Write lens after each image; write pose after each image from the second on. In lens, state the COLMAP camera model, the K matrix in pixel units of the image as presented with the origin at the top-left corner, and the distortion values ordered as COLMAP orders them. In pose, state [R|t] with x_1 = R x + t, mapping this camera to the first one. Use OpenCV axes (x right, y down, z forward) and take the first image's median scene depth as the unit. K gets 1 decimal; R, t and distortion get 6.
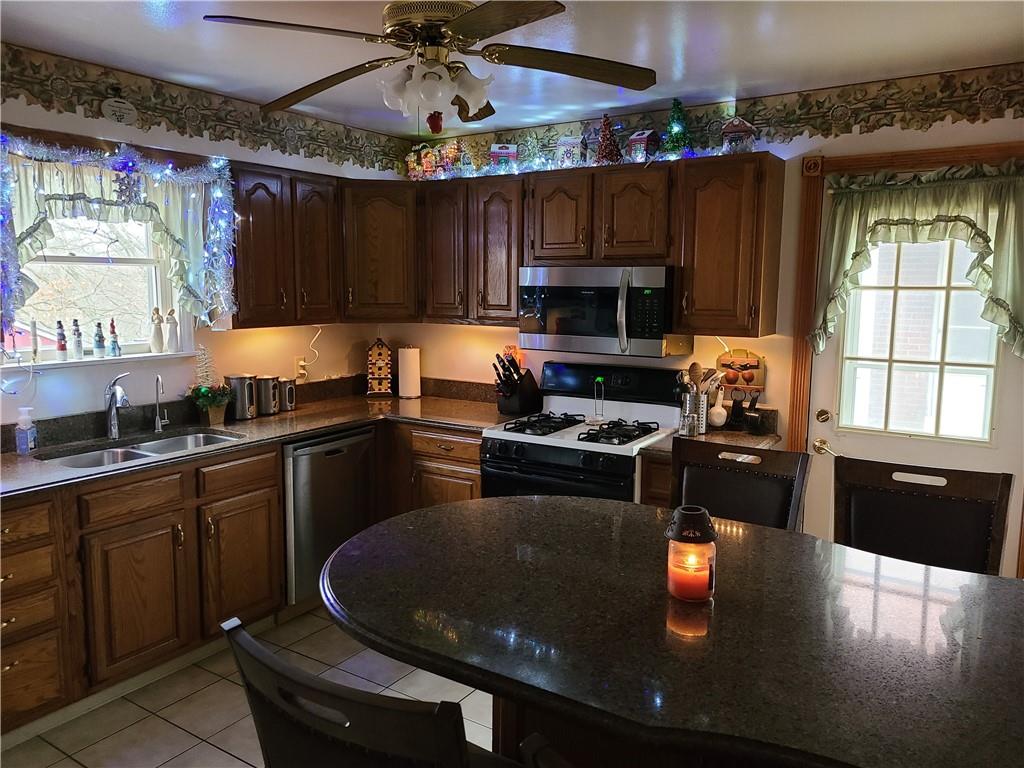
lens RADIAL K [[761.9, 0, 511.3], [0, 761.9, 381.2], [0, 0, 1]] dist [0.039299, -0.013388]
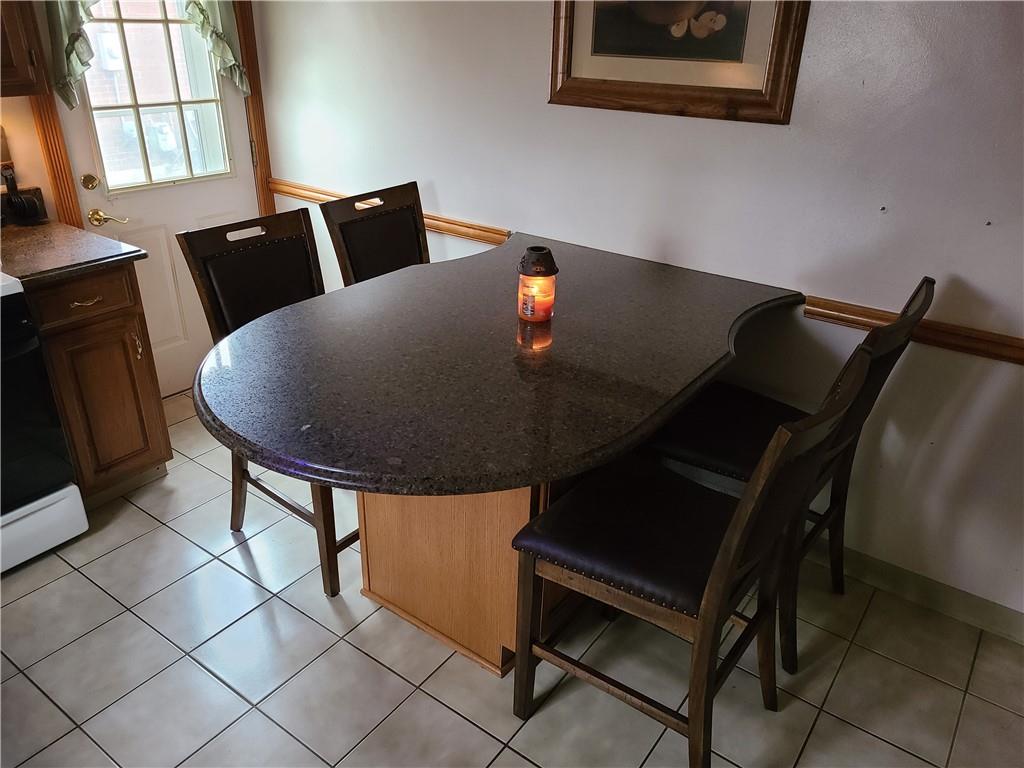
lens RADIAL K [[761.9, 0, 511.9], [0, 761.9, 383.5], [0, 0, 1]] dist [0.039299, -0.013388]
pose [[0.044980, -0.450788, 0.891497, -0.492430], [0.097099, 0.890147, 0.445207, -0.101165], [-0.994258, 0.066538, 0.083810, 0.489178]]
